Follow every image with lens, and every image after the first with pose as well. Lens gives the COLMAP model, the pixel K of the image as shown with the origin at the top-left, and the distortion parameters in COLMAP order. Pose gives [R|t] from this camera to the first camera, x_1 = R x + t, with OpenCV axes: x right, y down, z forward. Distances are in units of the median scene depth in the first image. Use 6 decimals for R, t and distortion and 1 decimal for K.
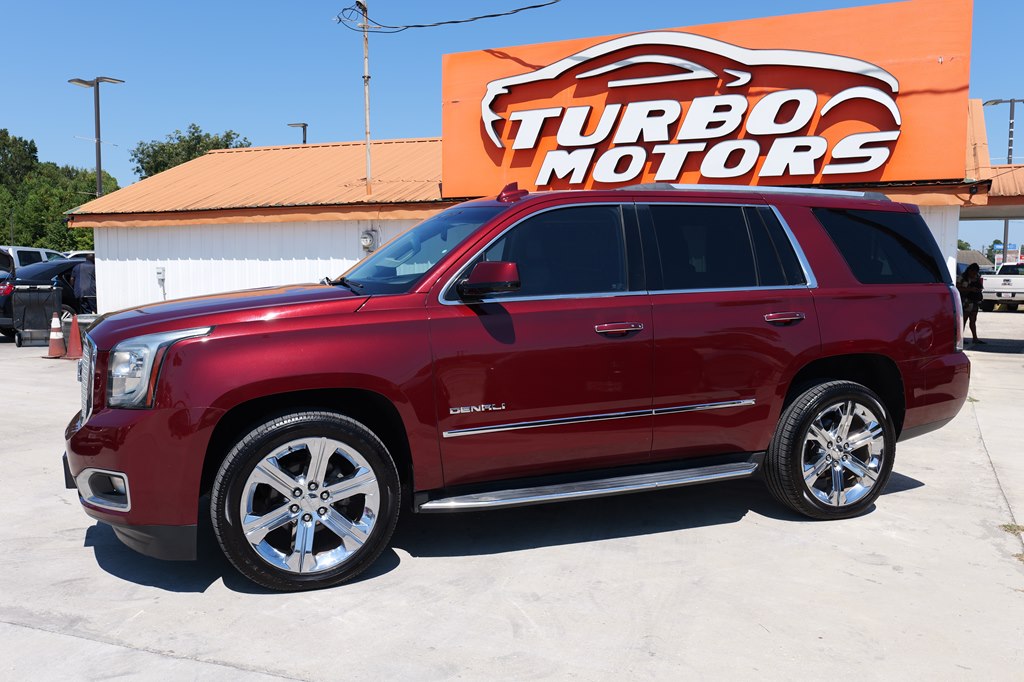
lens RADIAL K [[873.4, 0, 509.1], [0, 873.4, 347.5], [0, 0, 1]] dist [0.014790, -0.015217]
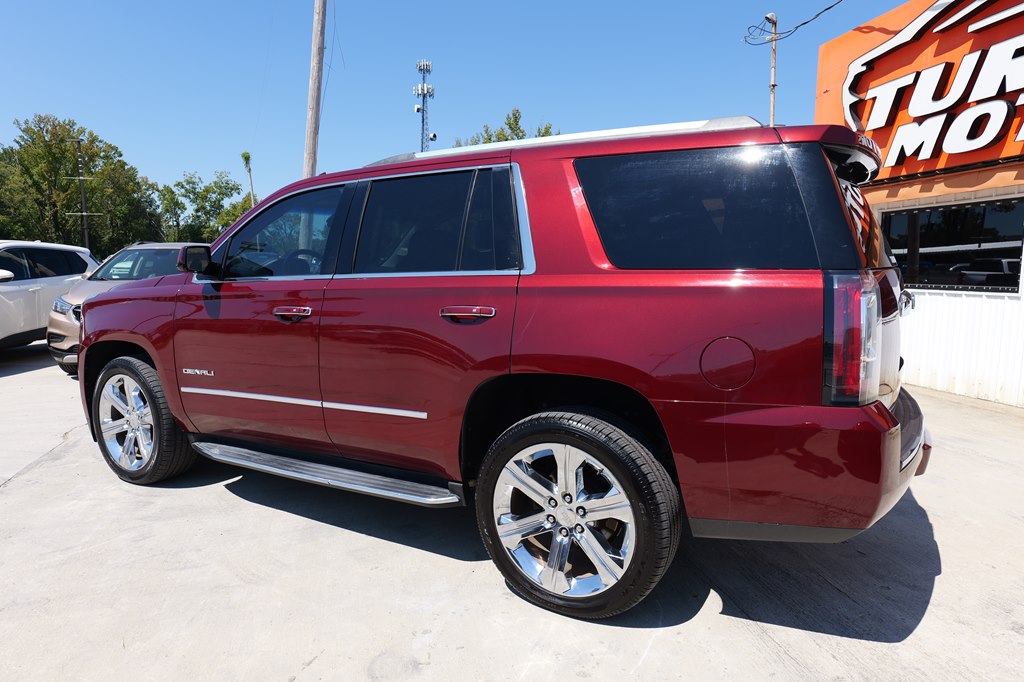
lens RADIAL K [[642.4, 0, 510.5], [0, 642.4, 340.1], [0, 0, 1]] dist [0.005321, -0.001786]
pose [[0.603205, 0.087260, -0.792799, 0.391979], [-0.071792, 0.995902, 0.054992, -0.022056], [0.794349, 0.023746, 0.606998, 0.351538]]
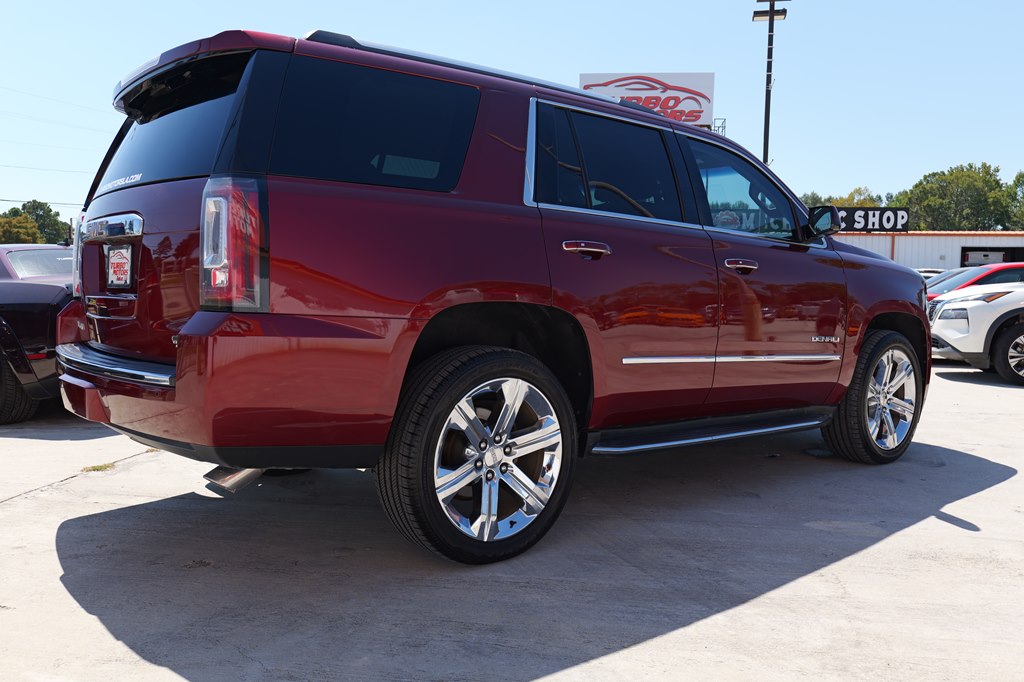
lens RADIAL K [[837.2, 0, 515.5], [0, 837.2, 342.1], [0, 0, 1]] dist [0.006665, -0.005985]
pose [[-0.951109, -0.000651, -0.308856, 0.218017], [-0.050687, 0.986769, 0.154008, -0.051234], [0.304669, 0.162134, -0.938557, 1.028244]]
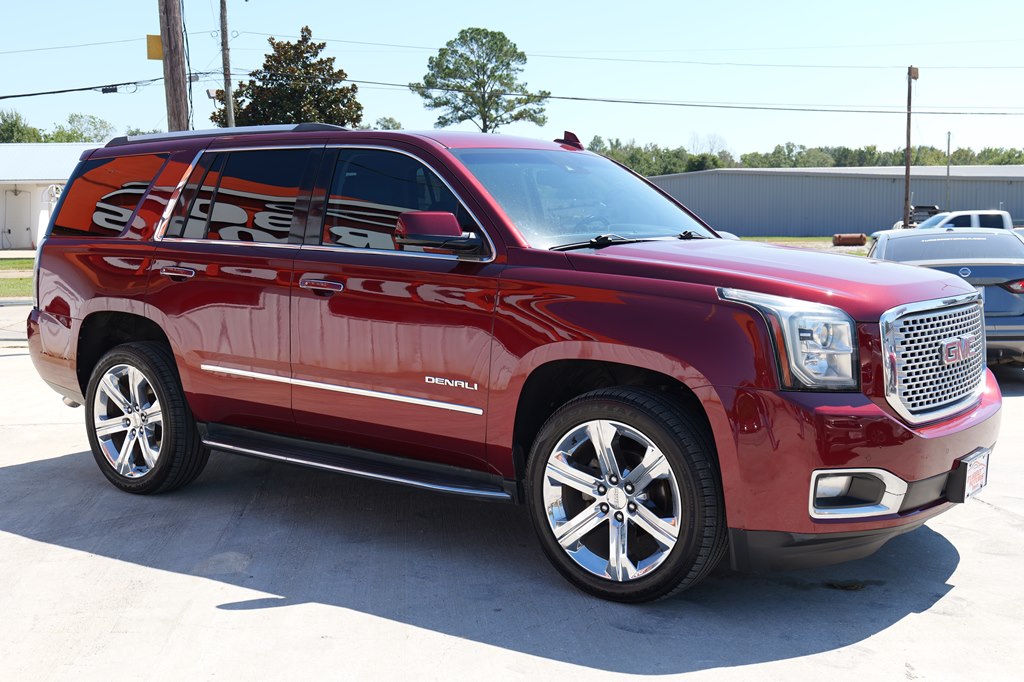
lens RADIAL K [[1176.0, 0, 504.8], [0, 1176.0, 341.3], [0, 0, 1]] dist [0.000092, 0.000000]
pose [[-0.507323, -0.090868, 0.856952, -0.545486], [0.086673, 0.984002, 0.155651, -0.083405], [-0.857386, 0.153240, -0.491331, 0.861884]]
